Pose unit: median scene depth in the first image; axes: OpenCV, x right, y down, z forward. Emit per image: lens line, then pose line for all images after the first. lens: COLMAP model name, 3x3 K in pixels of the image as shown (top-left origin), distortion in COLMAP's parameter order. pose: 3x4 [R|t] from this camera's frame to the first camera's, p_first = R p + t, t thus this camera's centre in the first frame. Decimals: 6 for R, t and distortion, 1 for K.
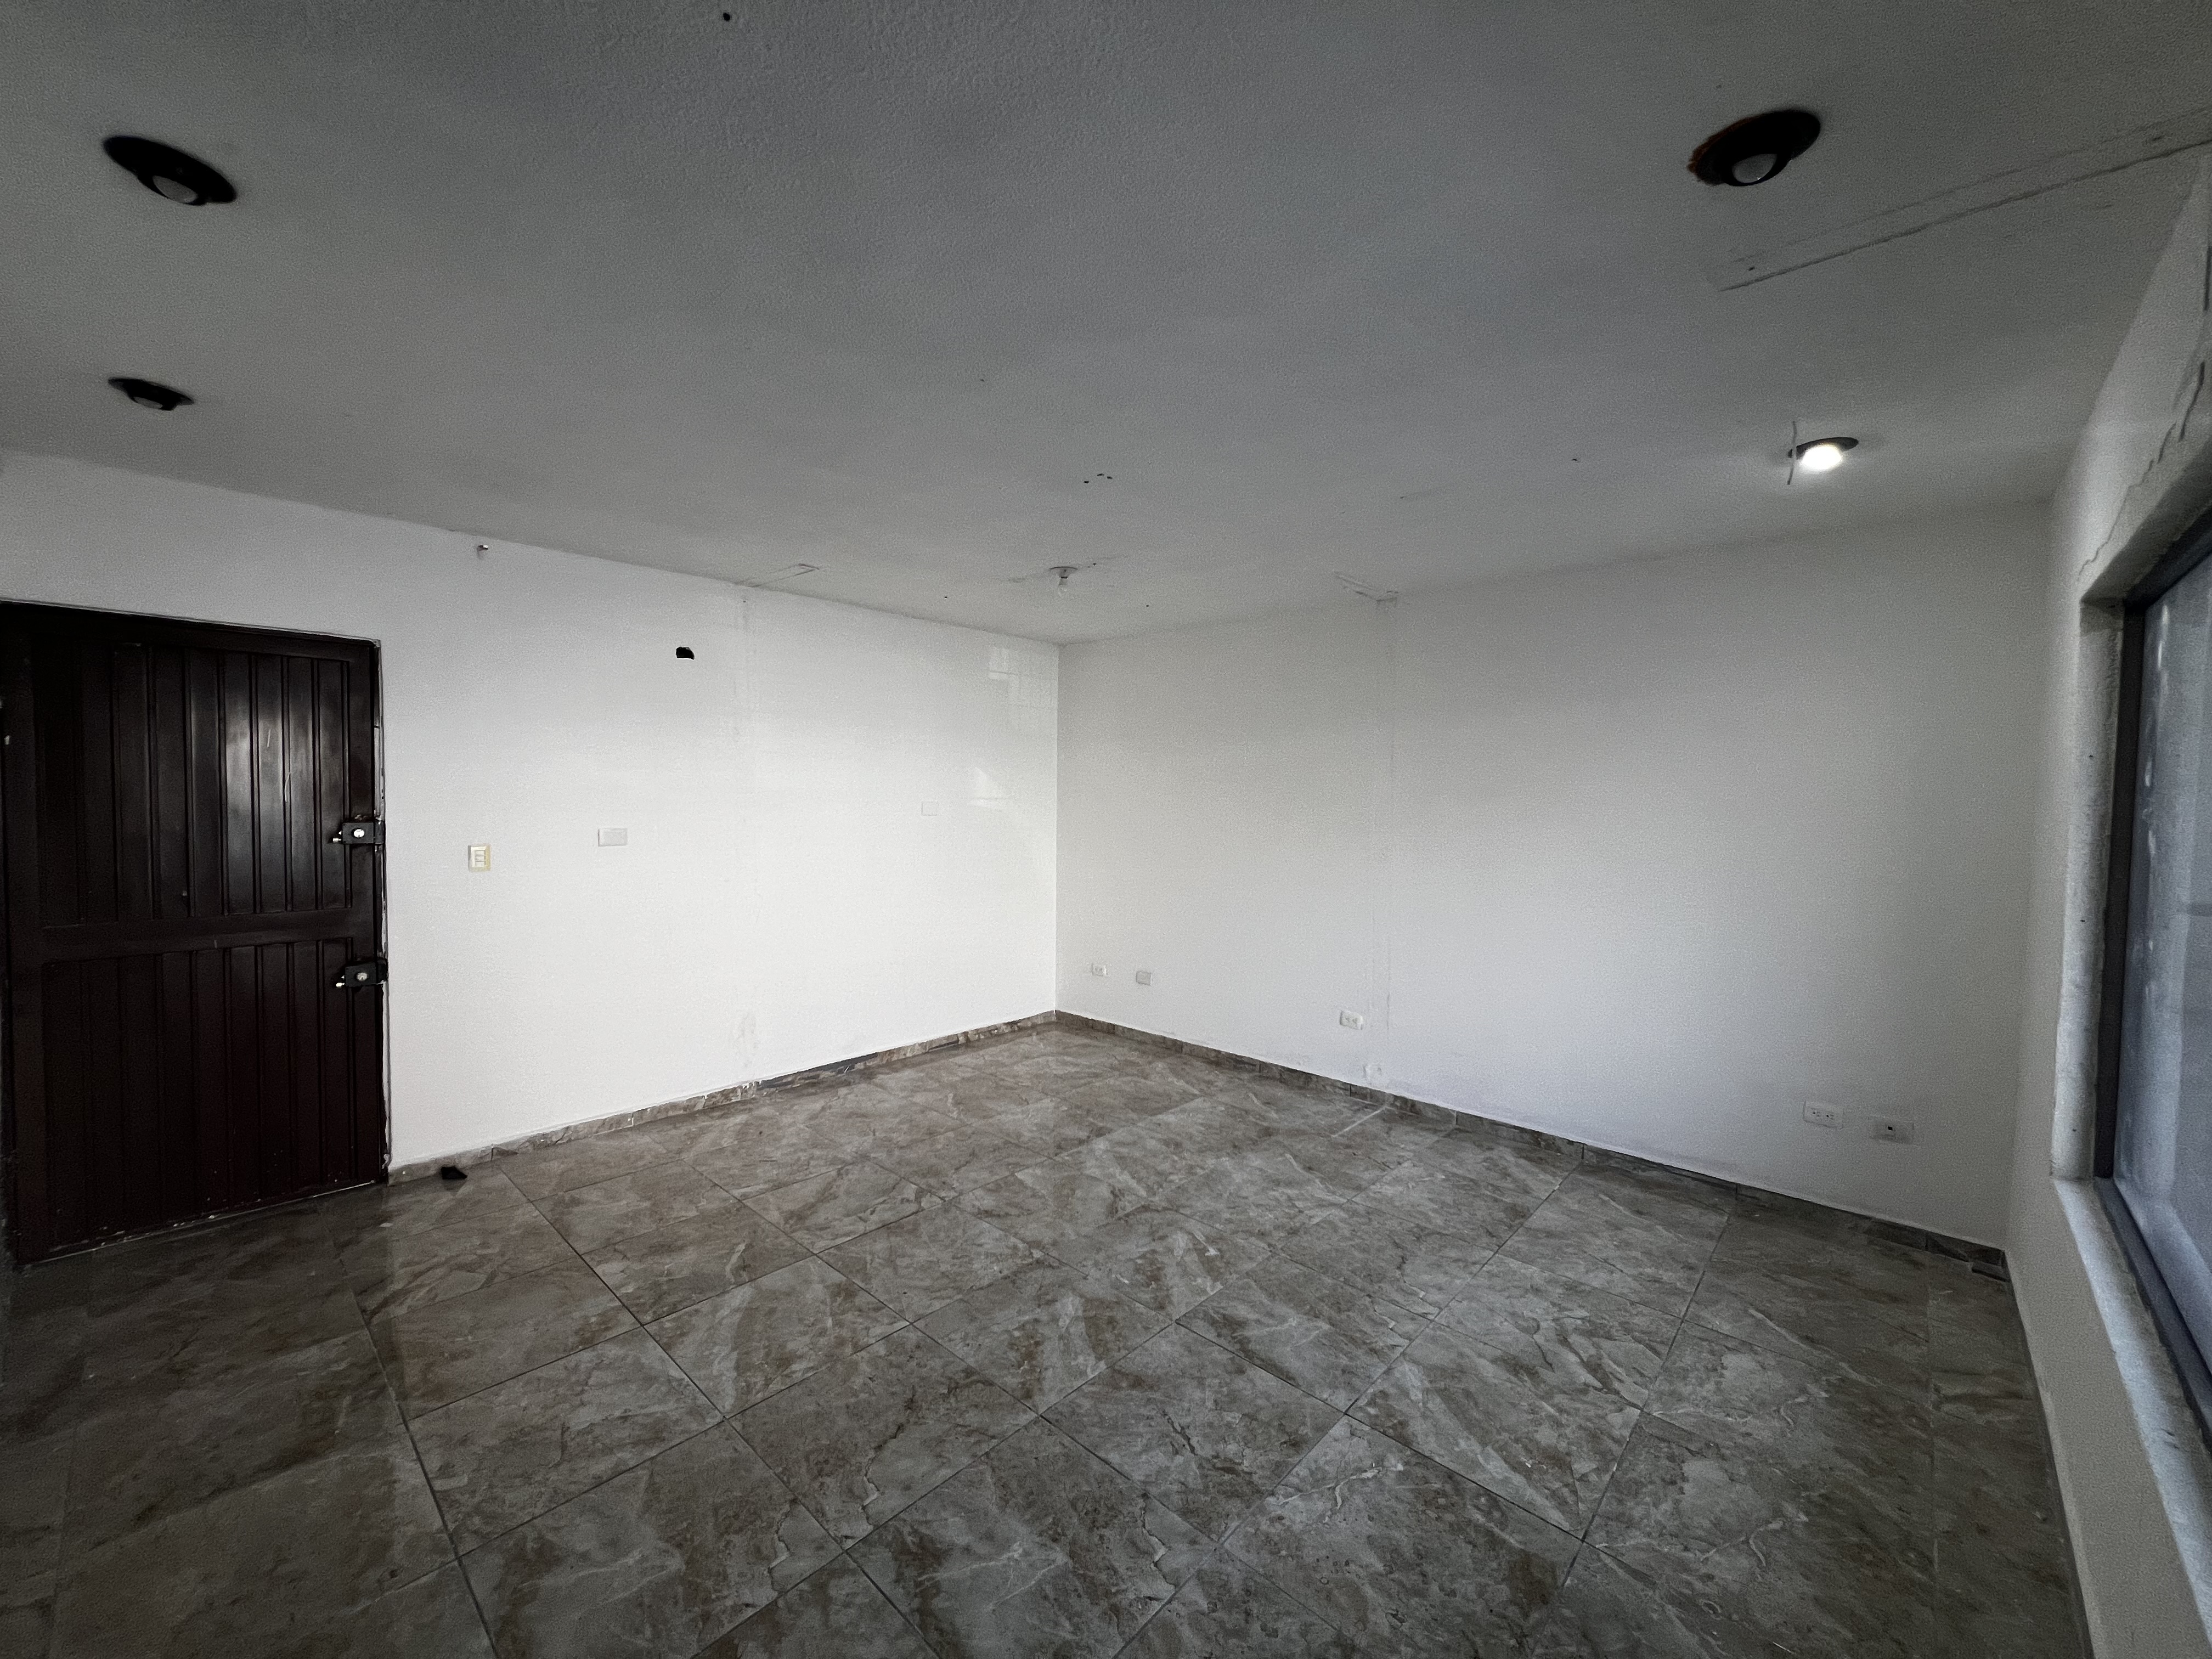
lens RADIAL K [[884.7, 0, 1103.6], [0, 884.7, 824.5], [0, 0, 1]] dist [-0.001126, -0.000041]
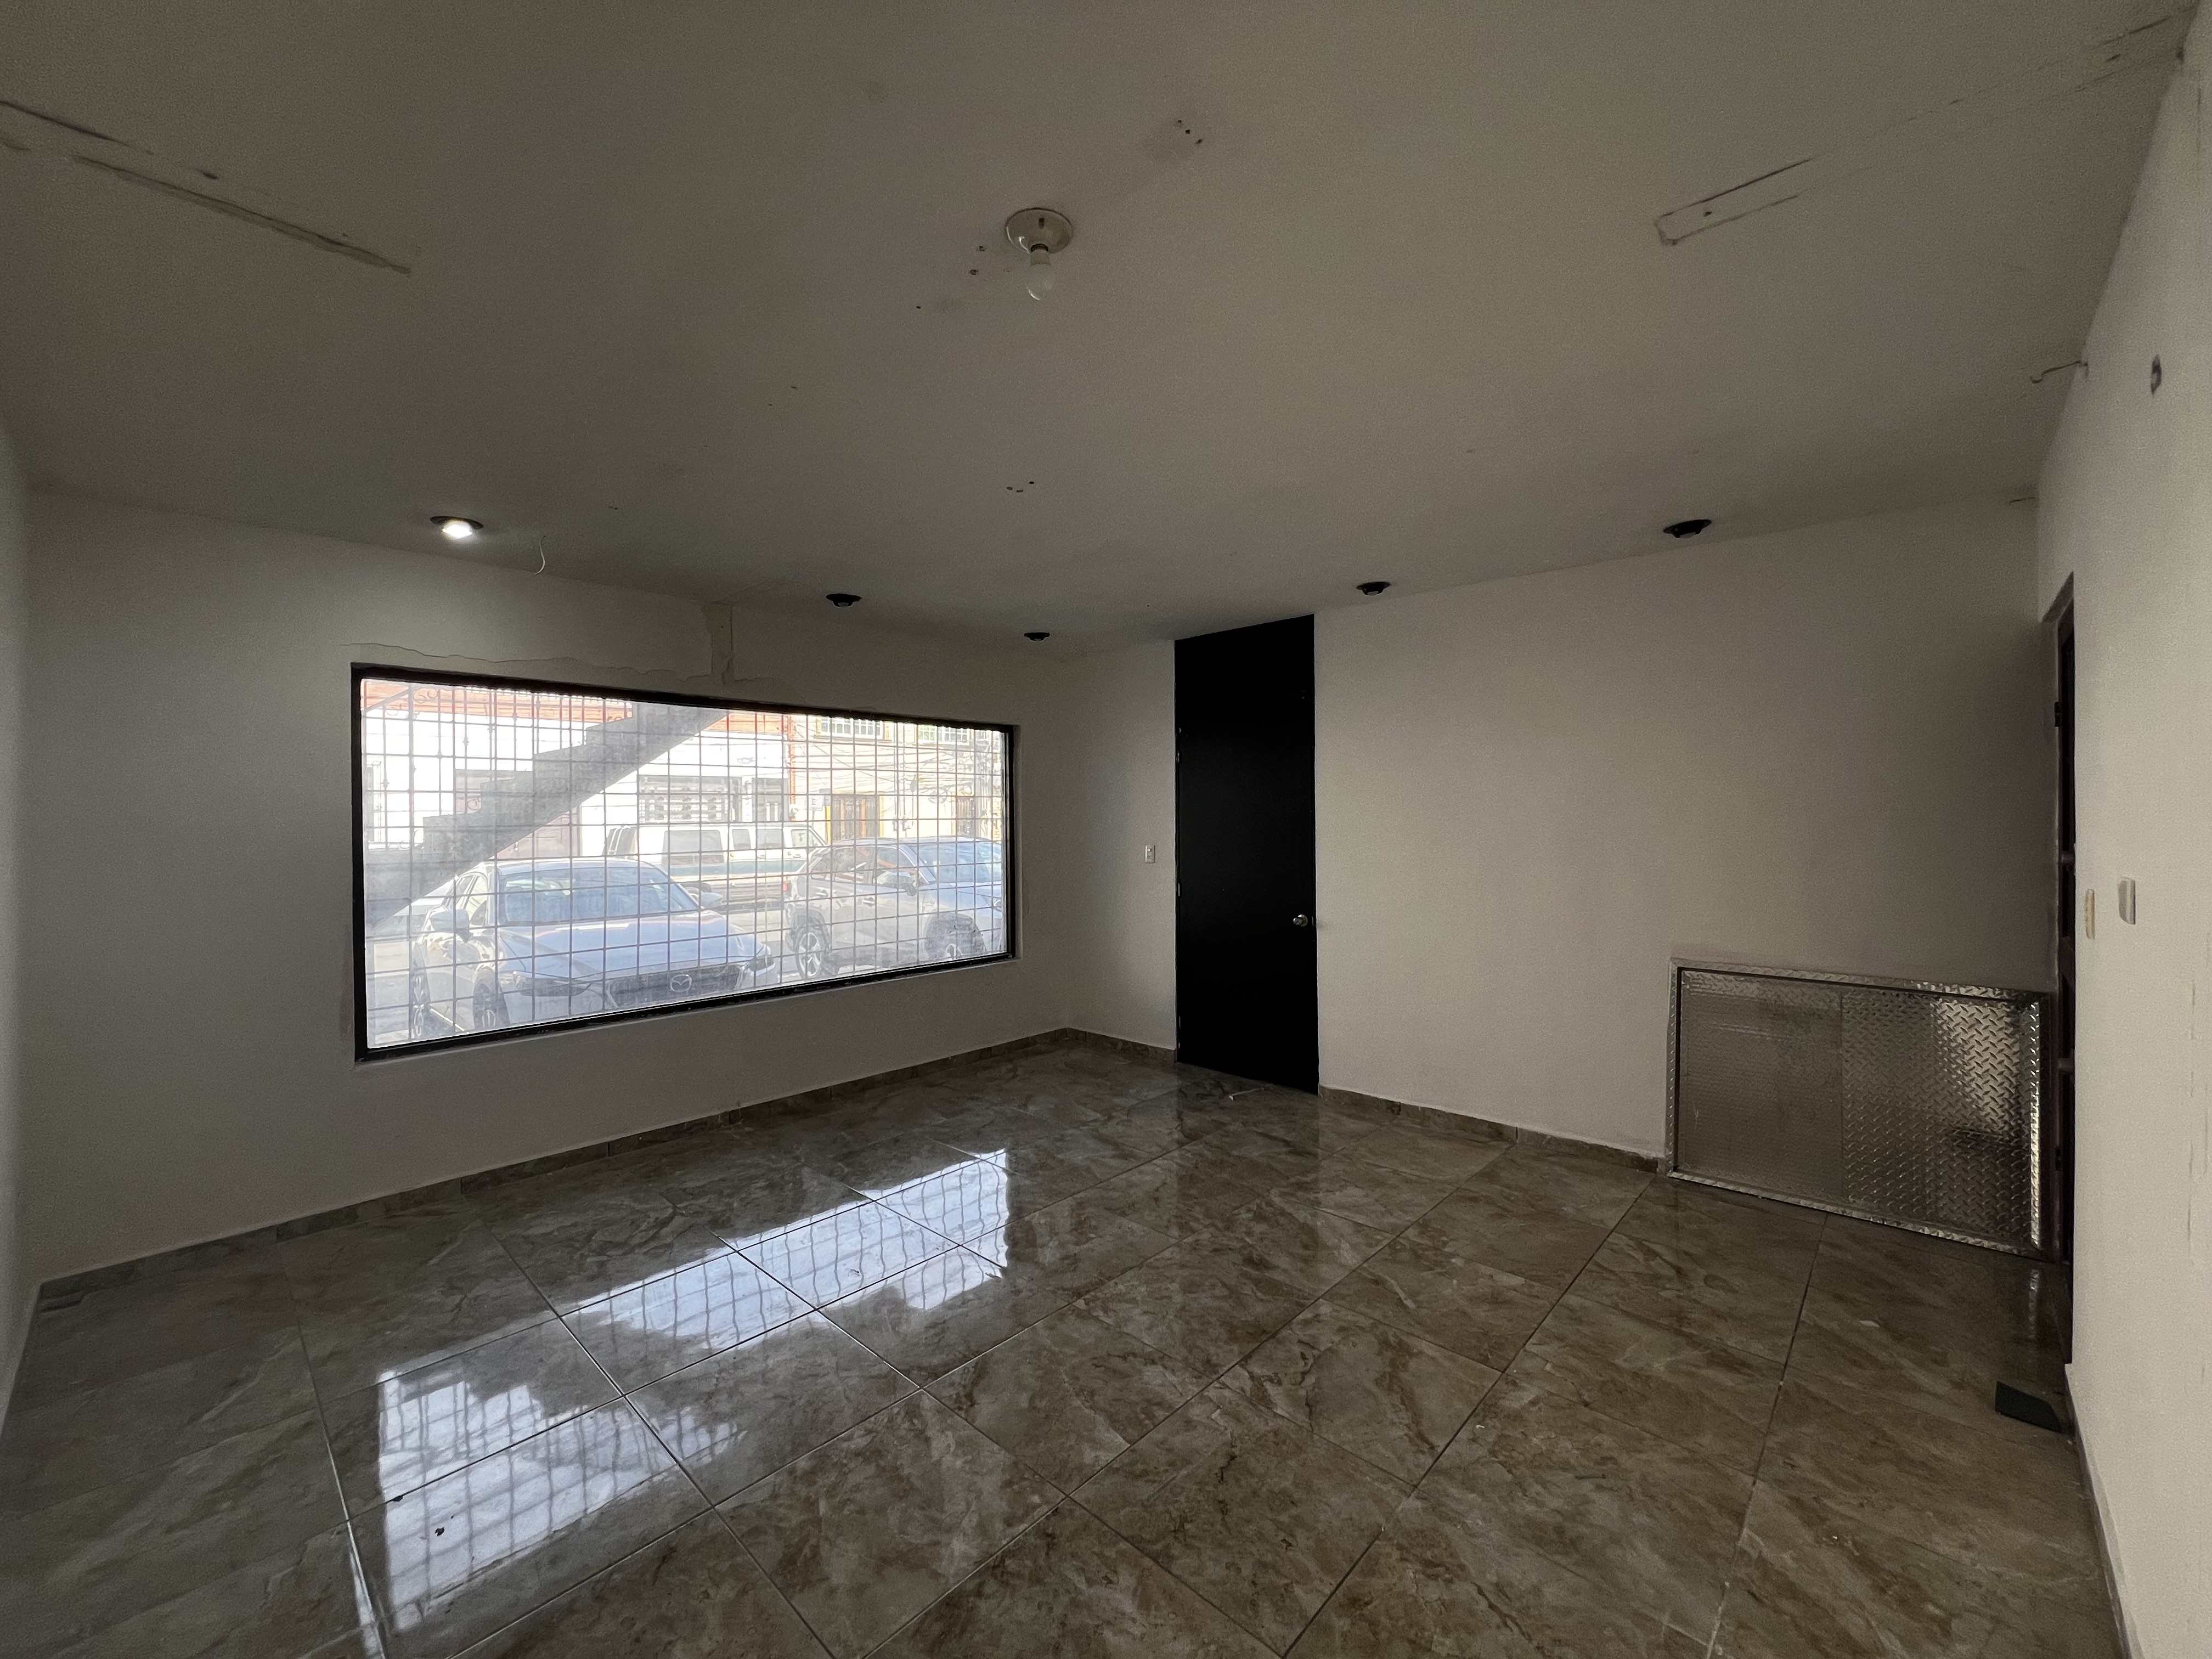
lens RADIAL K [[886.6, 0, 1107.9], [0, 886.6, 822.9], [0, 0, 1]] dist [-0.002381, 0.000559]
pose [[-0.999952, -0.006613, 0.007283, -0.110373], [-0.006263, 0.998872, 0.047075, -0.054005], [-0.007586, 0.047027, -0.998865, 1.954741]]
